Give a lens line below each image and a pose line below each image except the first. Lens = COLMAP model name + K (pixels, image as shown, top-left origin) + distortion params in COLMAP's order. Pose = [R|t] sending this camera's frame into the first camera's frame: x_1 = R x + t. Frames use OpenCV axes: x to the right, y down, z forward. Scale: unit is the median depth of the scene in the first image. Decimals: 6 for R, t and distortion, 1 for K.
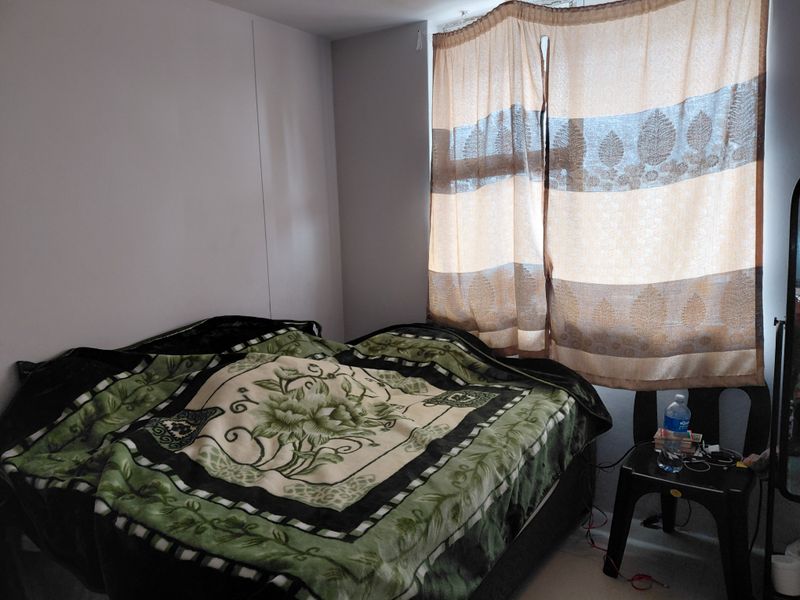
lens RADIAL K [[580.6, 0, 403.4], [0, 580.6, 302.2], [0, 0, 1]] dist [0.105357, -0.217965]
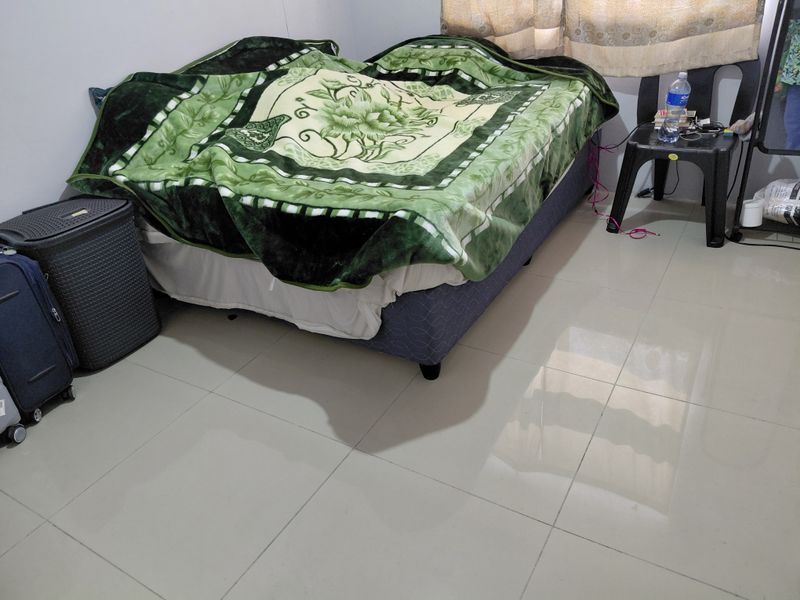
lens RADIAL K [[580.6, 0, 403.4], [0, 580.6, 302.2], [0, 0, 1]] dist [0.105357, -0.217965]
pose [[0.994557, -0.096977, 0.038112, -0.153496], [0.073892, 0.914312, 0.398213, 0.070482], [-0.073464, -0.393229, 0.916501, -0.176338]]
